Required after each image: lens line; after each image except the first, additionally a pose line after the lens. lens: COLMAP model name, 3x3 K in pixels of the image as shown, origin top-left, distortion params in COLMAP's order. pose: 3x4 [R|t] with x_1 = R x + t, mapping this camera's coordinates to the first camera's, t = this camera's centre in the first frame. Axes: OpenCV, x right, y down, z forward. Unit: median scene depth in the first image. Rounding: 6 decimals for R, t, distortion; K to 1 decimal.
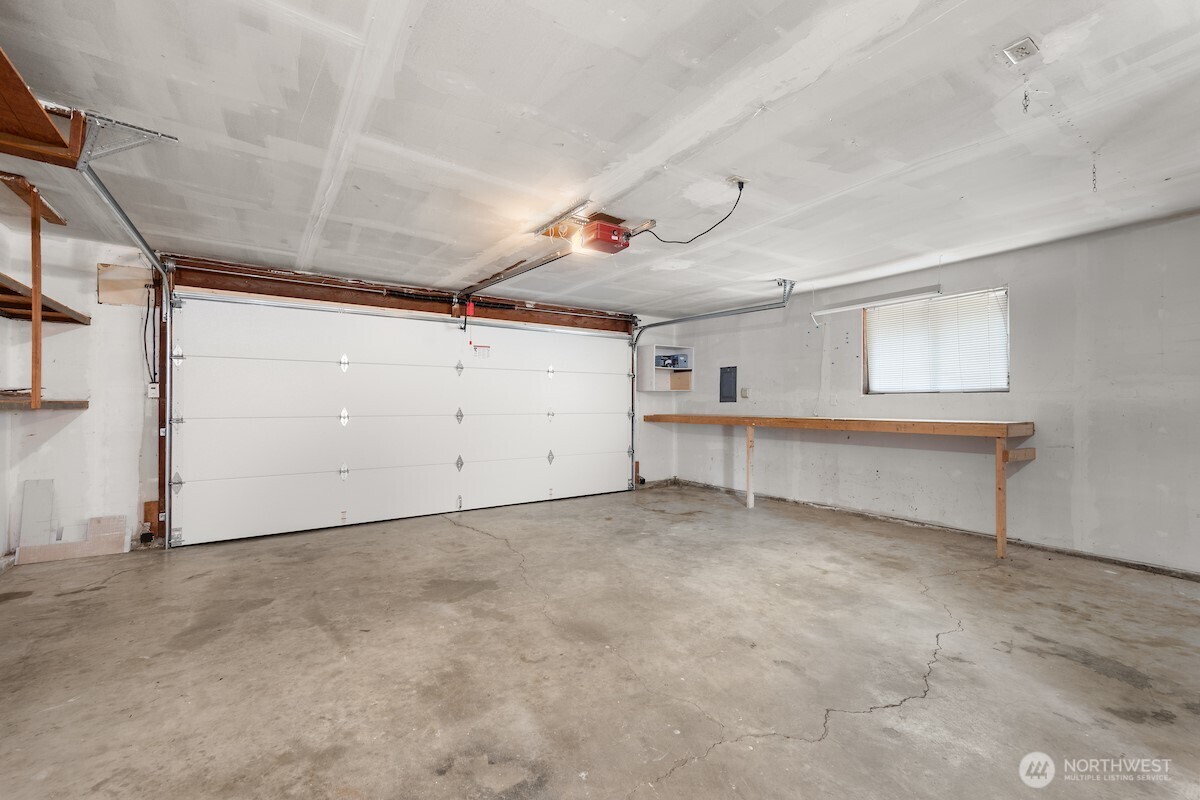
lens RADIAL K [[499.2, 0, 601.7], [0, 499.2, 401.3], [0, 0, 1]] dist [0.007752, -0.000636]
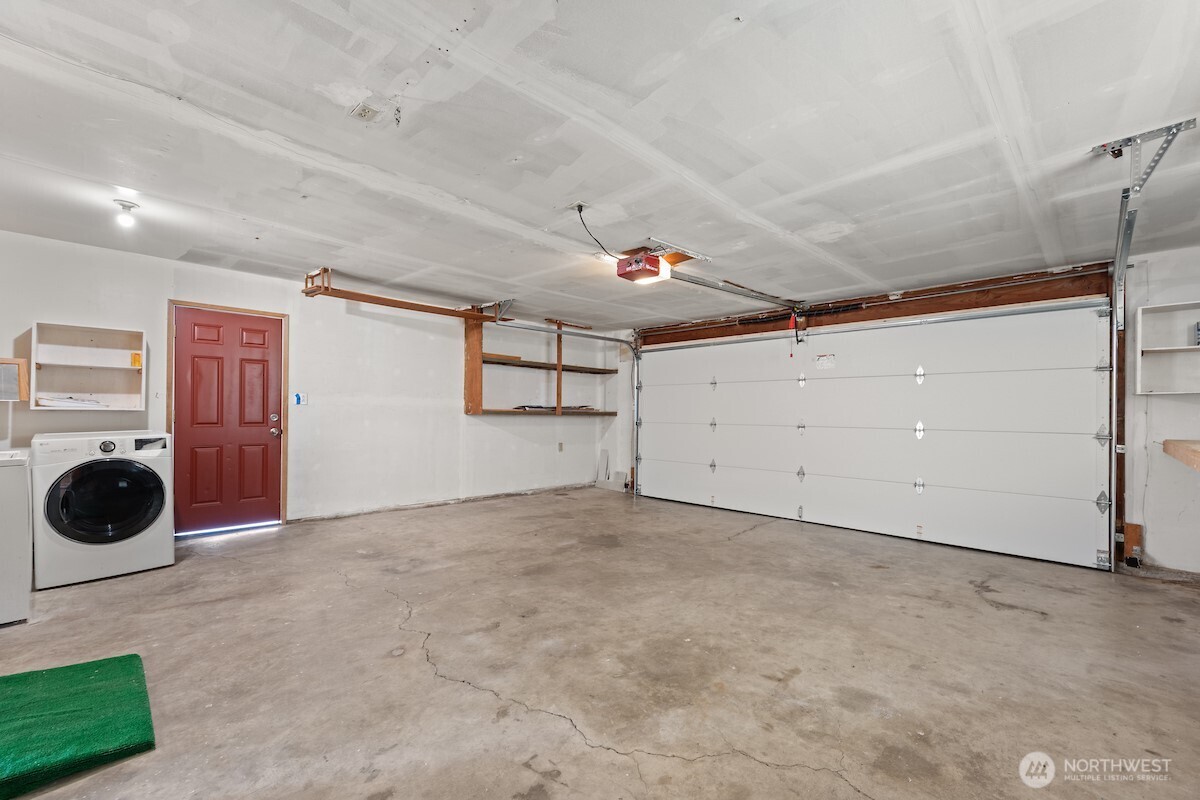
lens RADIAL K [[502.1, 0, 599.3], [0, 502.1, 410.9], [0, 0, 1]] dist [0.007235, -0.000387]
pose [[0.179479, -0.002953, -0.983757, 1.089503], [-0.004338, 0.999983, -0.003793, 0.002880], [0.983752, 0.004949, 0.179464, 0.693178]]
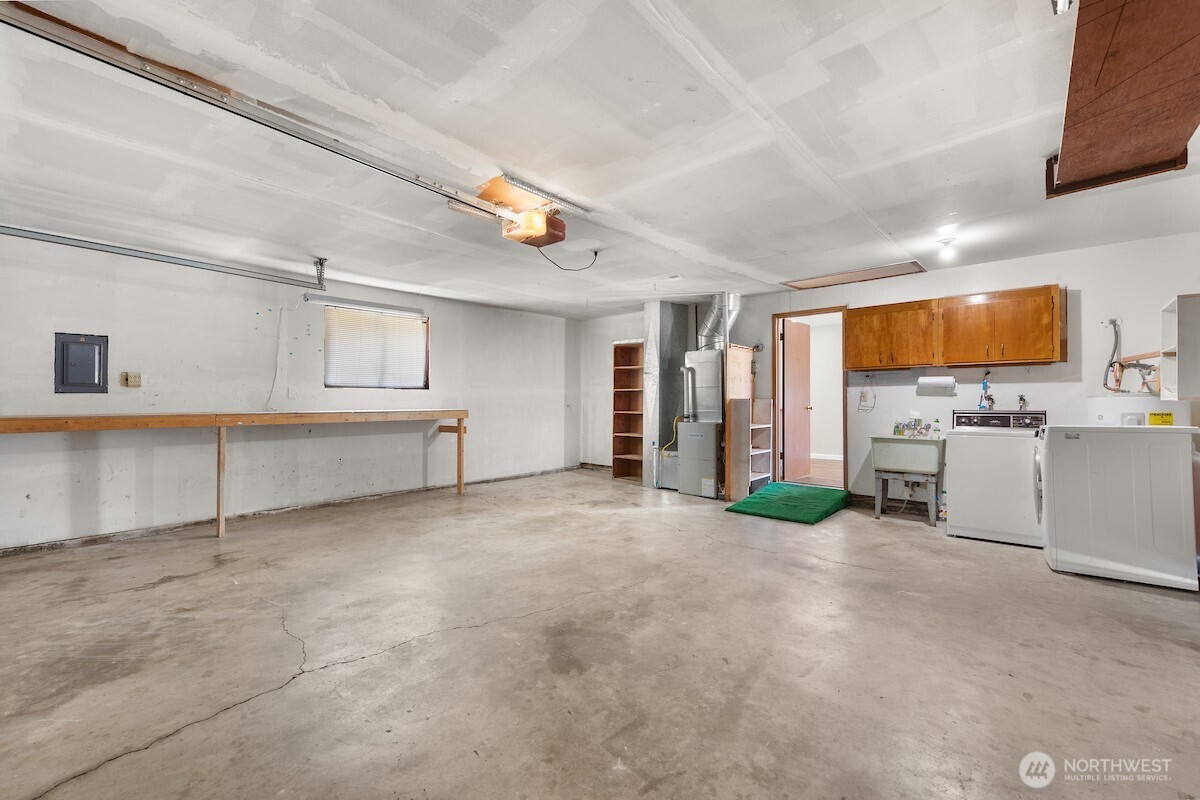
lens RADIAL K [[500.0, 0, 600.5], [0, 500.0, 397.3], [0, 0, 1]] dist [0.007751, -0.000558]
pose [[-0.241832, 0.001988, 0.970316, -0.973426], [-0.007751, 0.999962, -0.003981, 0.008445], [-0.970287, -0.008484, -0.241807, 1.100176]]
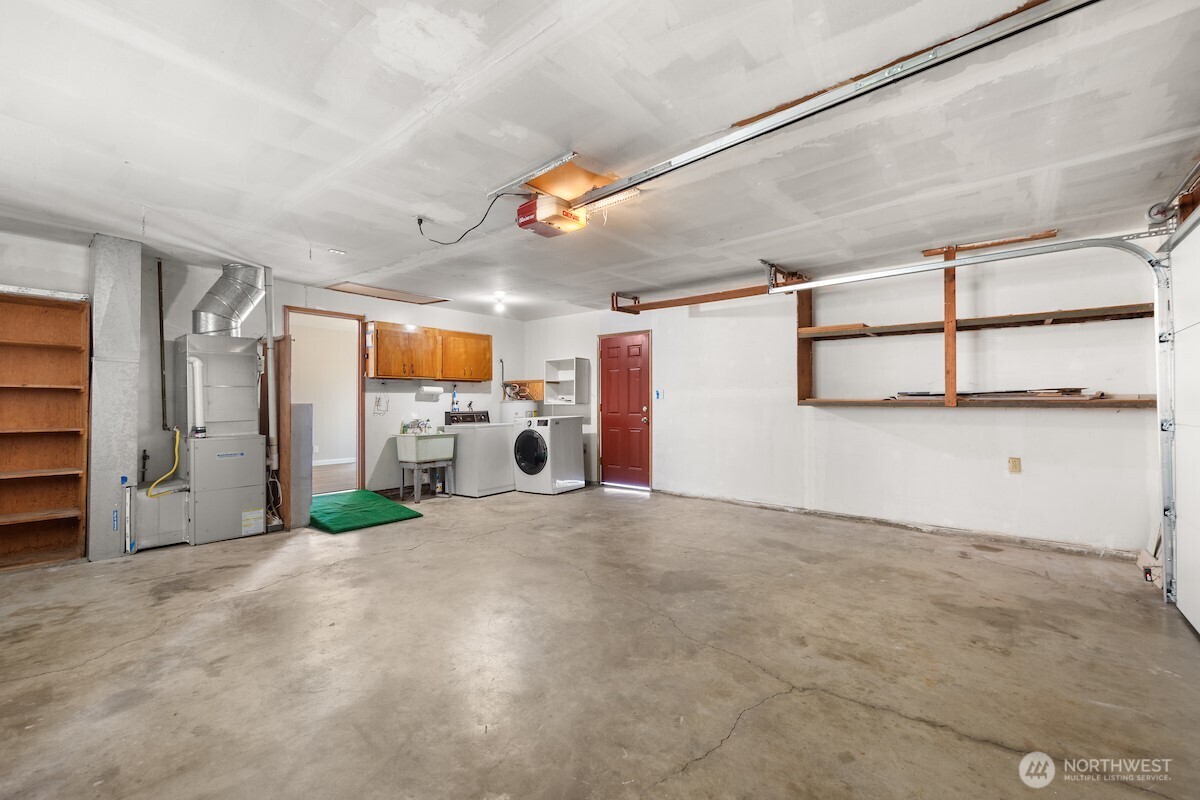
lens RADIAL K [[500.0, 0, 600.5], [0, 500.0, 397.3], [0, 0, 1]] dist [0.007751, -0.000558]
pose [[-0.960421, -0.004508, -0.278515, 0.158528], [0.000955, 0.999810, -0.019477, 0.013714], [0.278550, -0.018972, -0.960234, 1.854146]]
